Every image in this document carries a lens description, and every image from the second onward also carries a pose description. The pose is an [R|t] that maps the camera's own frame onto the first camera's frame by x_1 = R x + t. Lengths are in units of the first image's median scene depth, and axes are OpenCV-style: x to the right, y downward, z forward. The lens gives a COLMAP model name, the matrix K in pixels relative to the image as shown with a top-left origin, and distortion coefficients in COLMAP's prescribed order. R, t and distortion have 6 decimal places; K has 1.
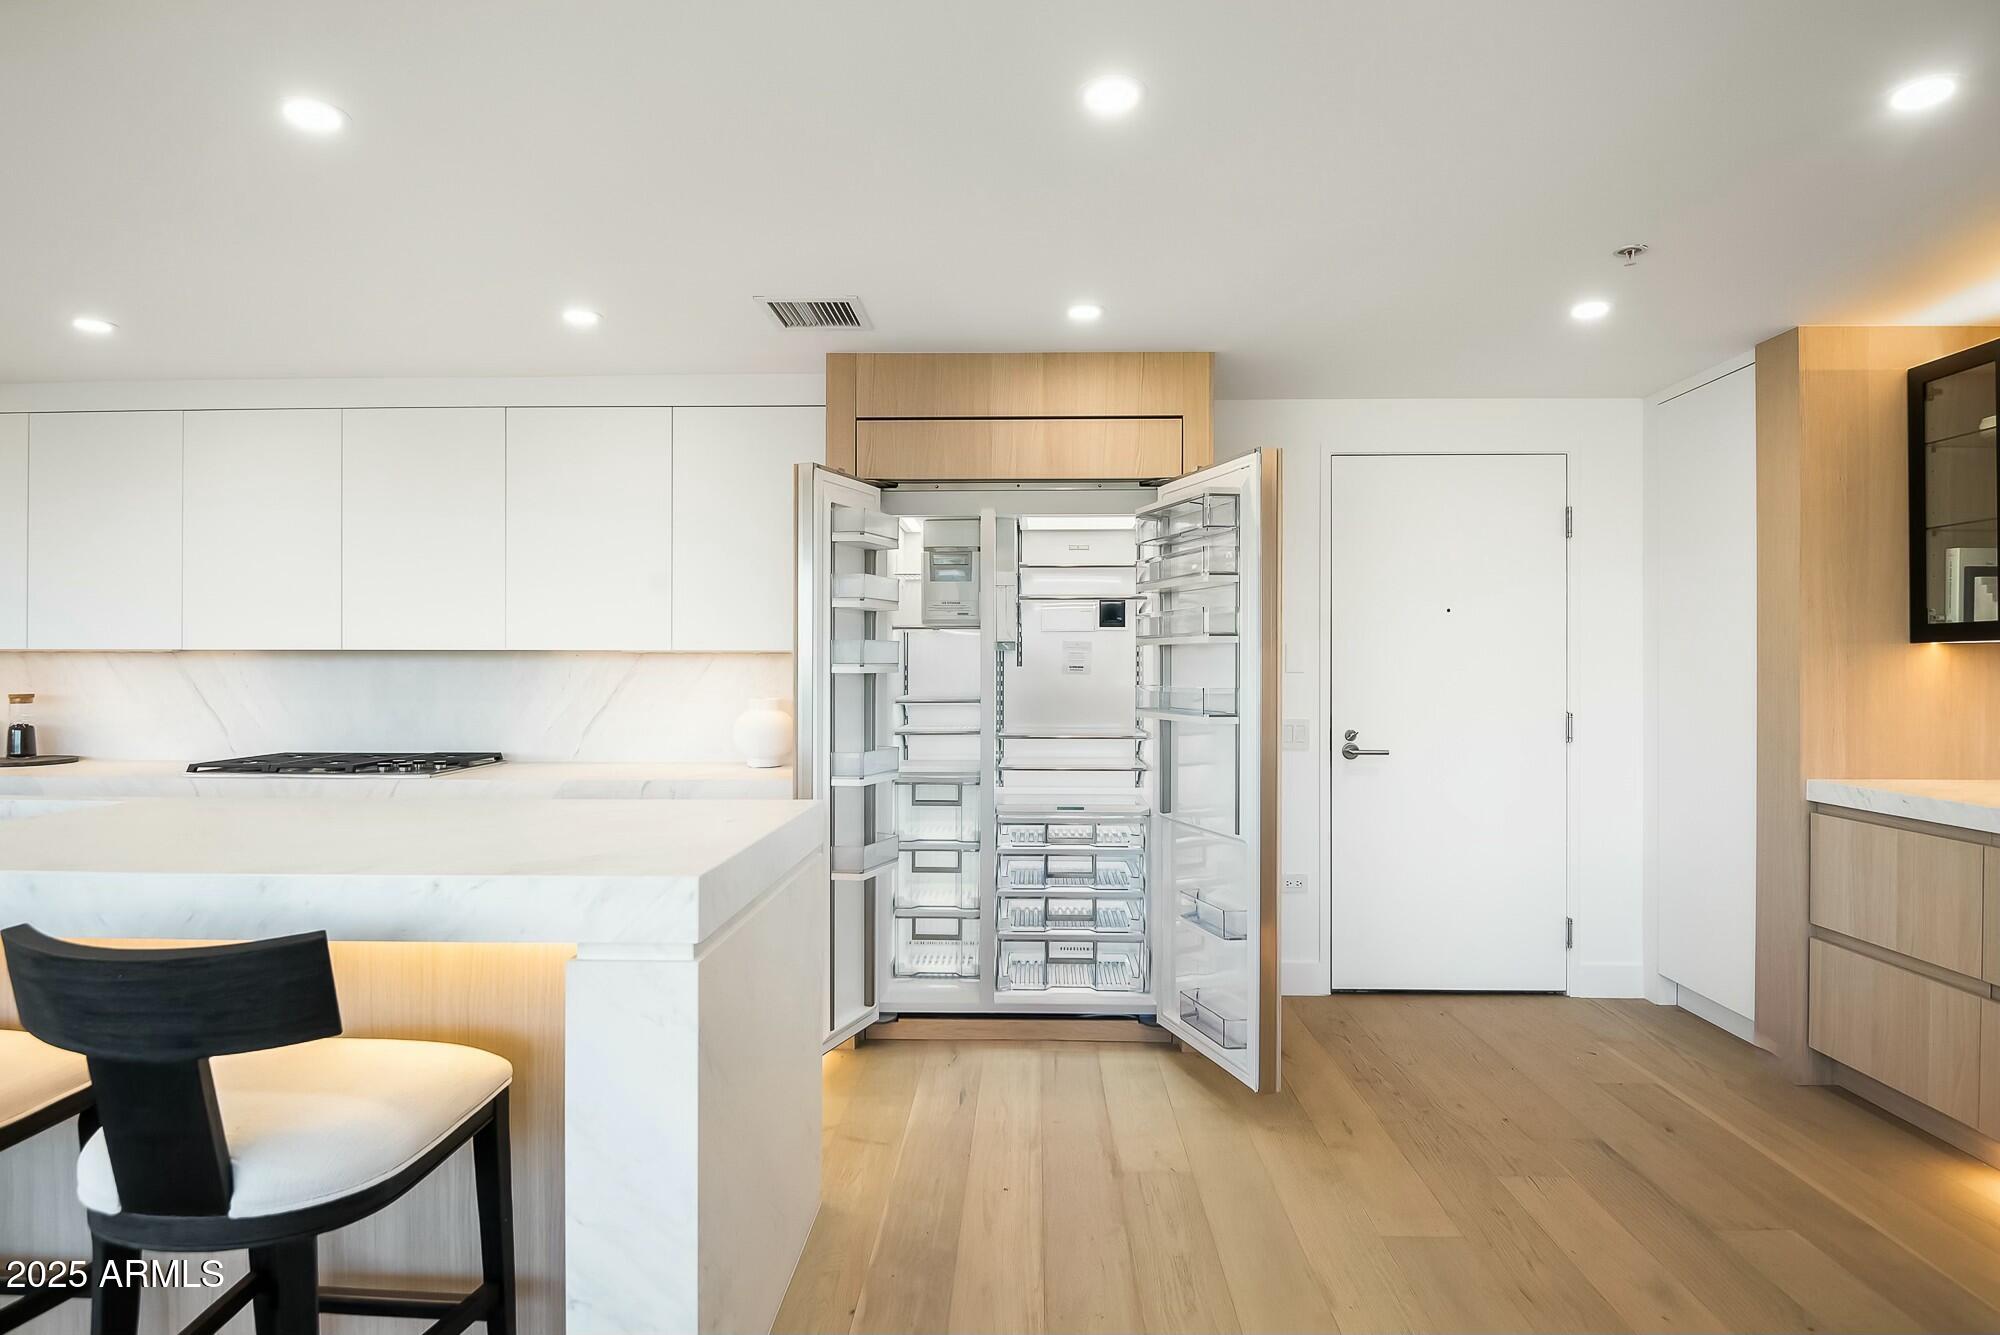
lens RADIAL K [[1040.9, 0, 997.1], [0, 1040.9, 653.9], [0, 0, 1]] dist [-0.003971, -0.006598]
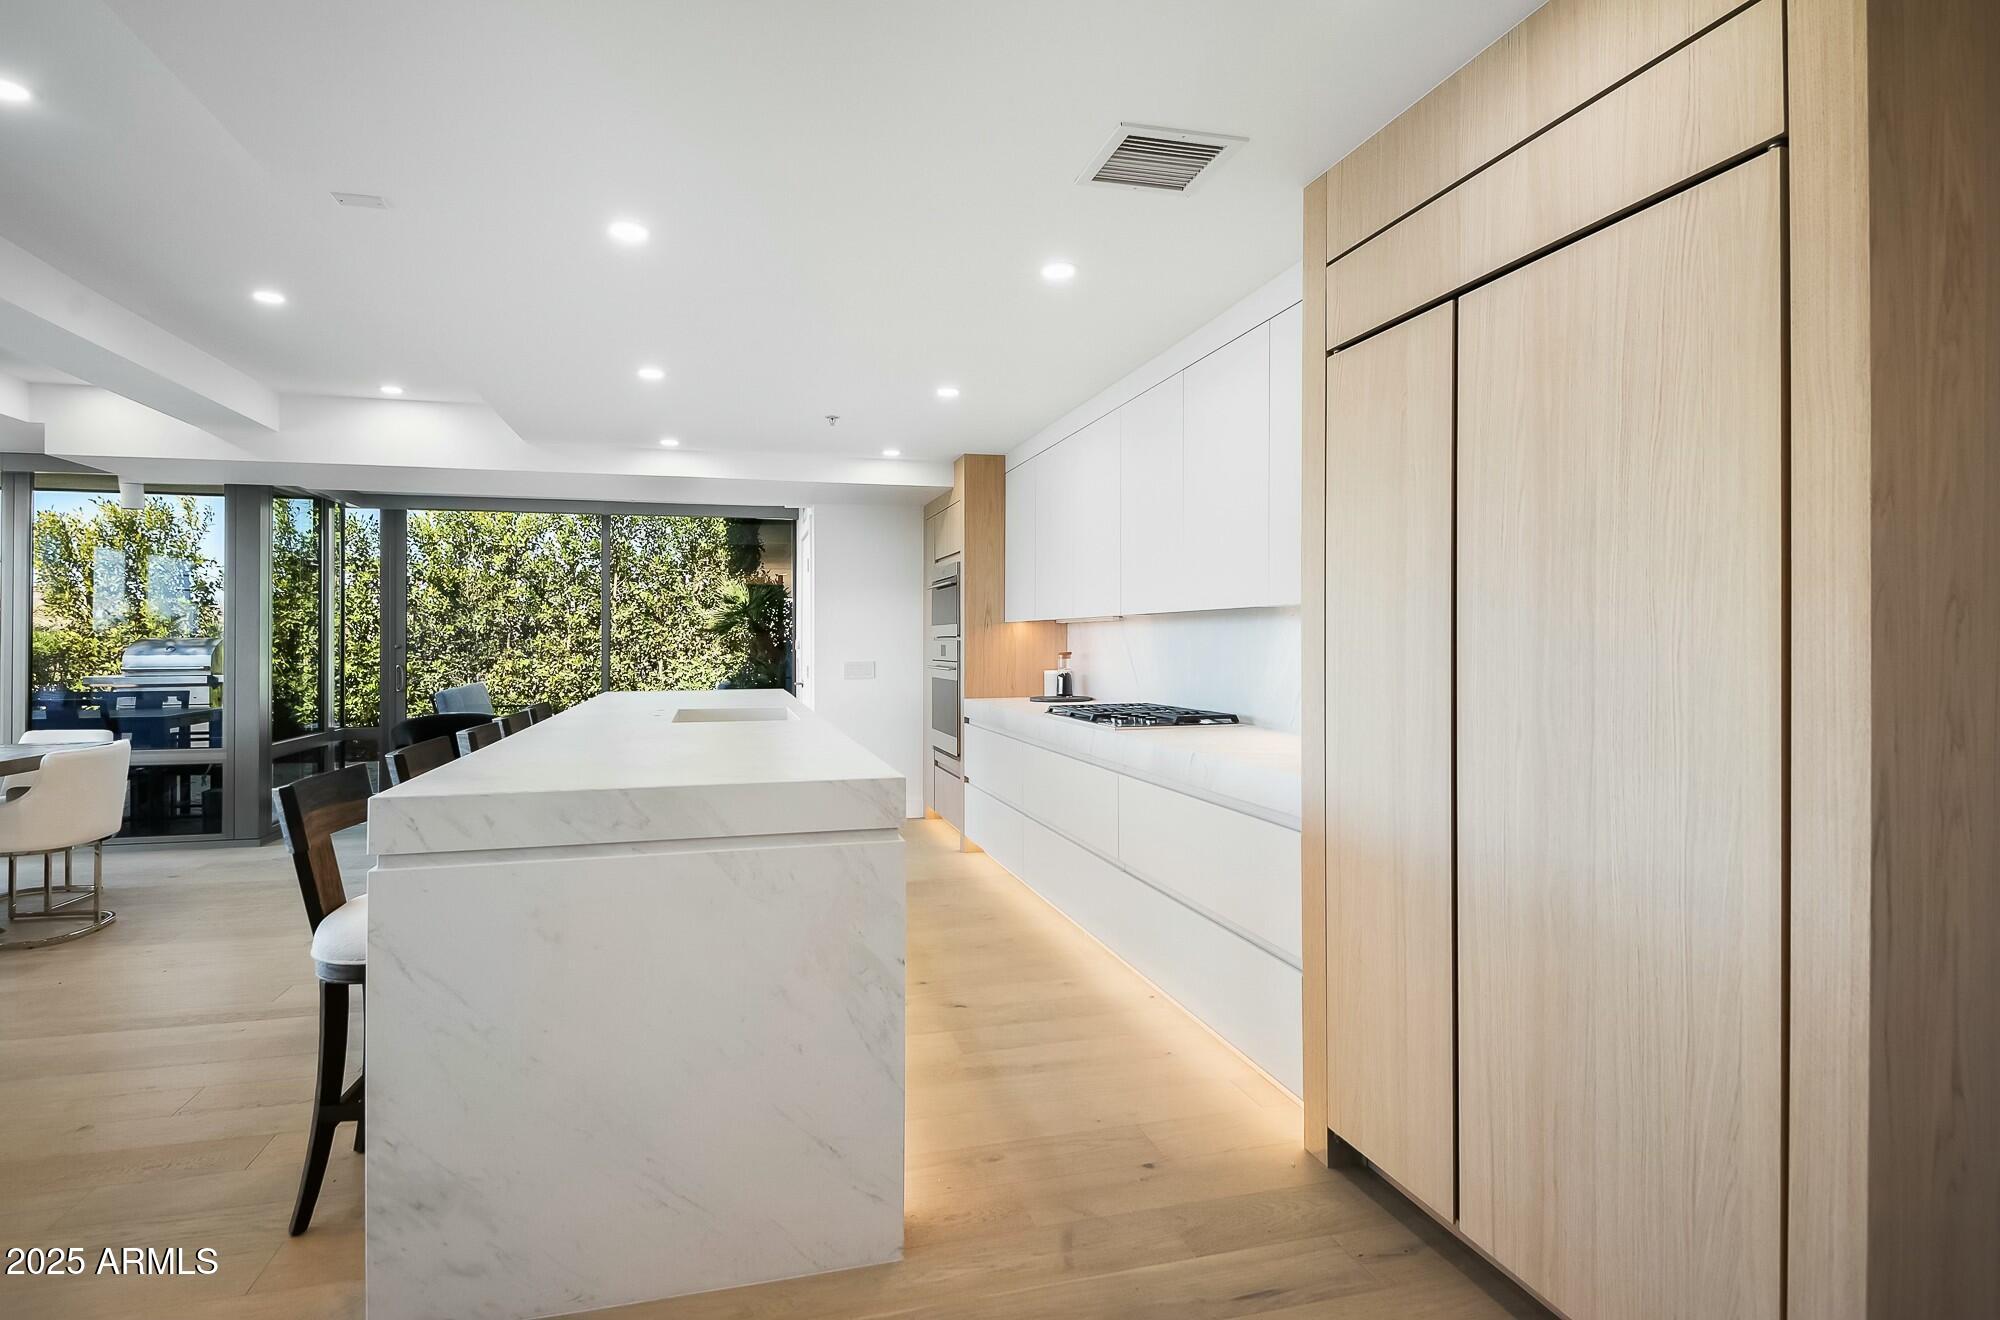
lens RADIAL K [[1040.9, 0, 1000.0], [0, 1040.9, 620.9], [0, 0, 1]] dist [-0.003971, -0.006598]
pose [[0.296291, -0.020934, -0.954868, 0.397755], [0.022717, 0.999631, -0.014867, 0.016444], [0.954828, -0.017287, 0.296657, 0.501419]]
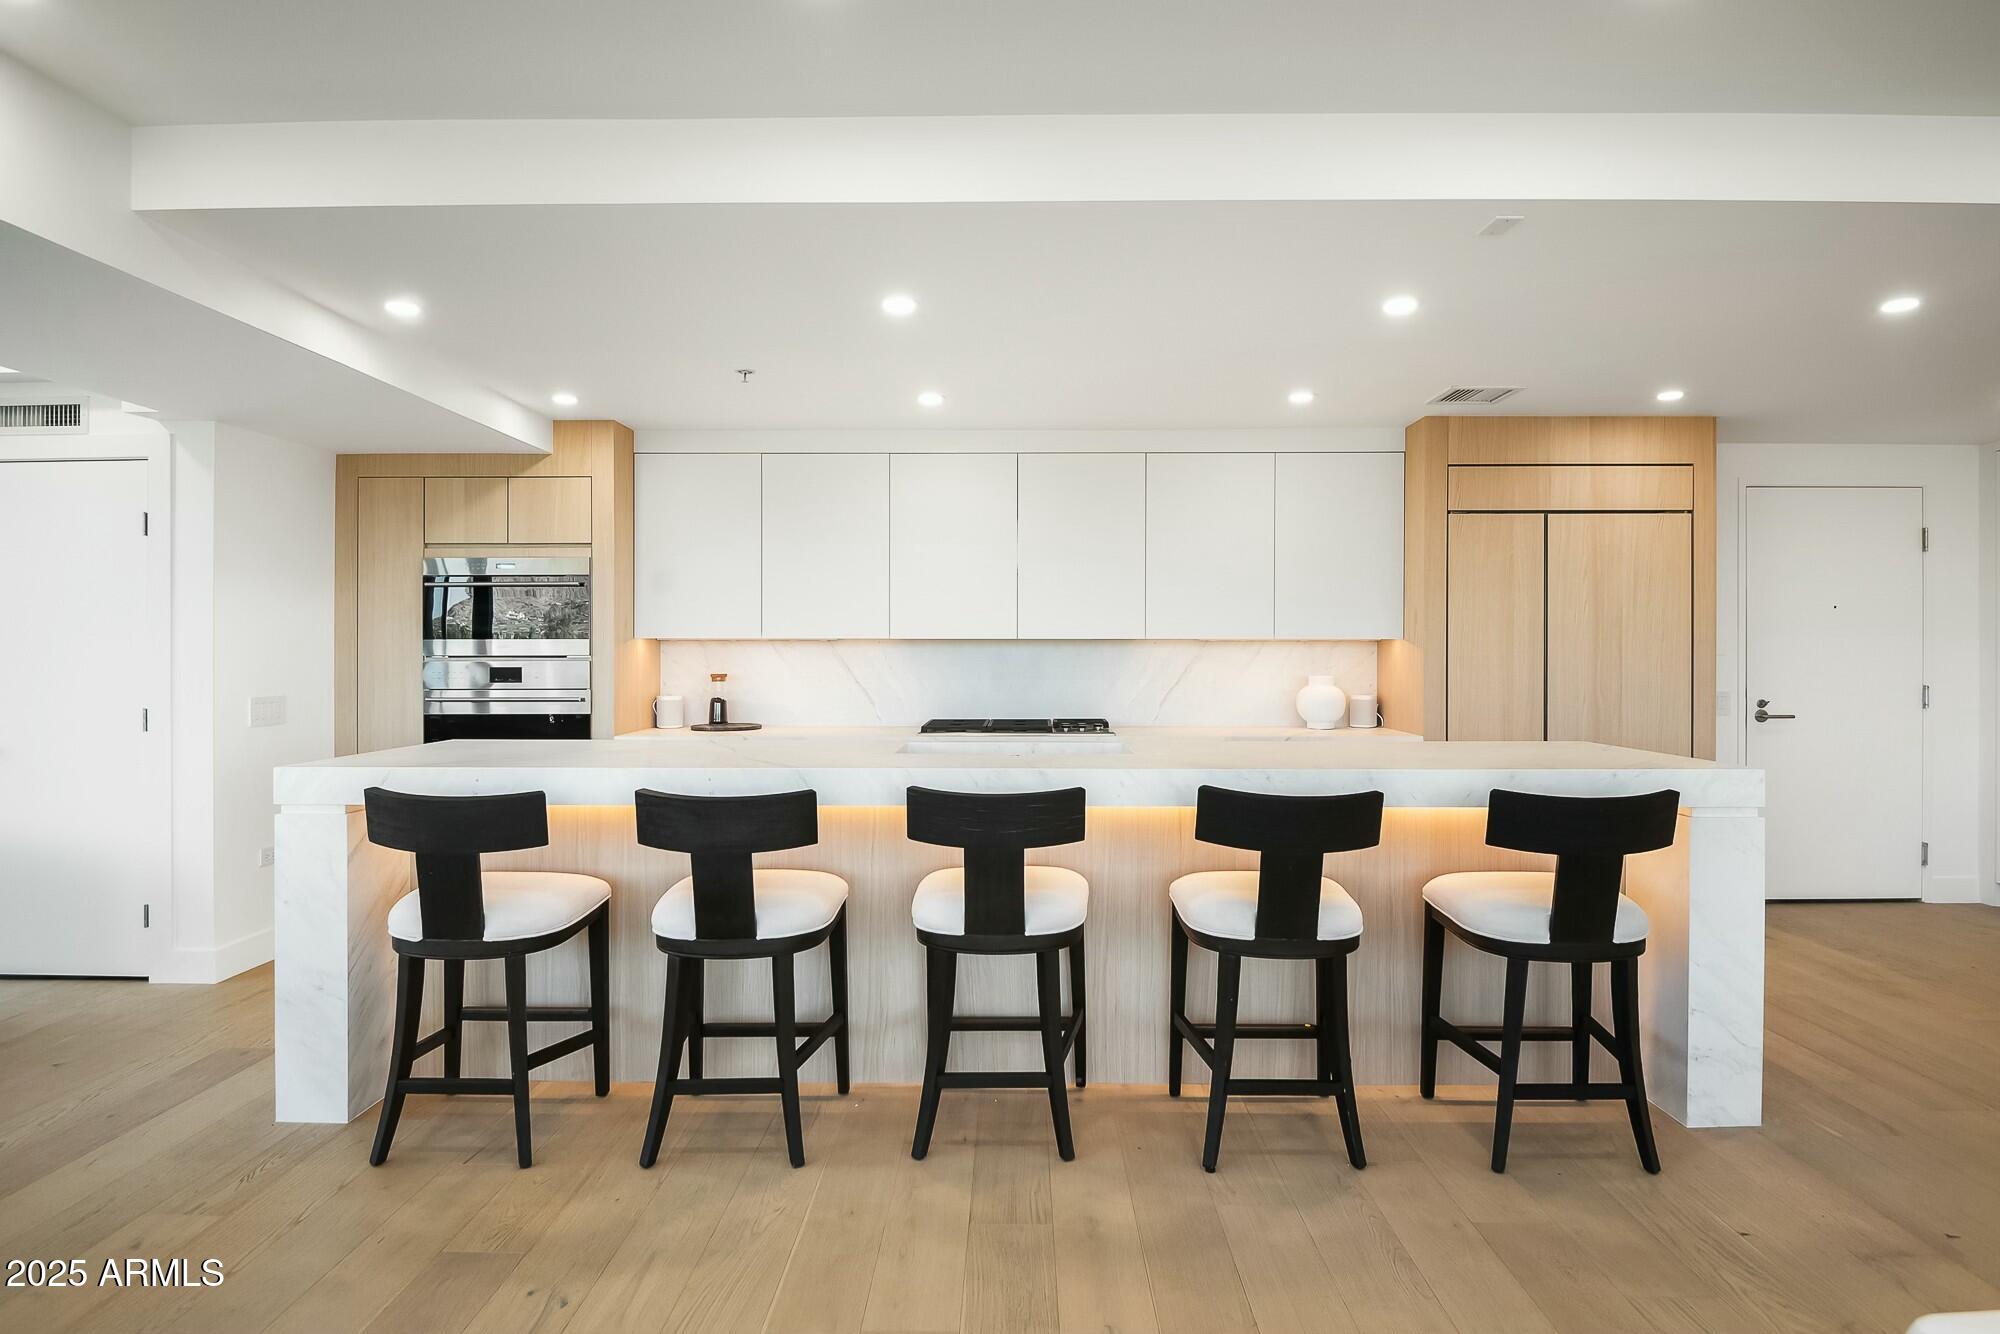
lens RADIAL K [[1040.9, 0, 1008.8], [0, 1040.9, 646.4], [0, 0, 1]] dist [-0.003971, -0.006598]
pose [[0.999837, -0.000956, 0.018032, -0.623575], [0.000890, 0.999993, 0.003702, 0.001194], [-0.018035, -0.003686, 0.999831, -0.277635]]
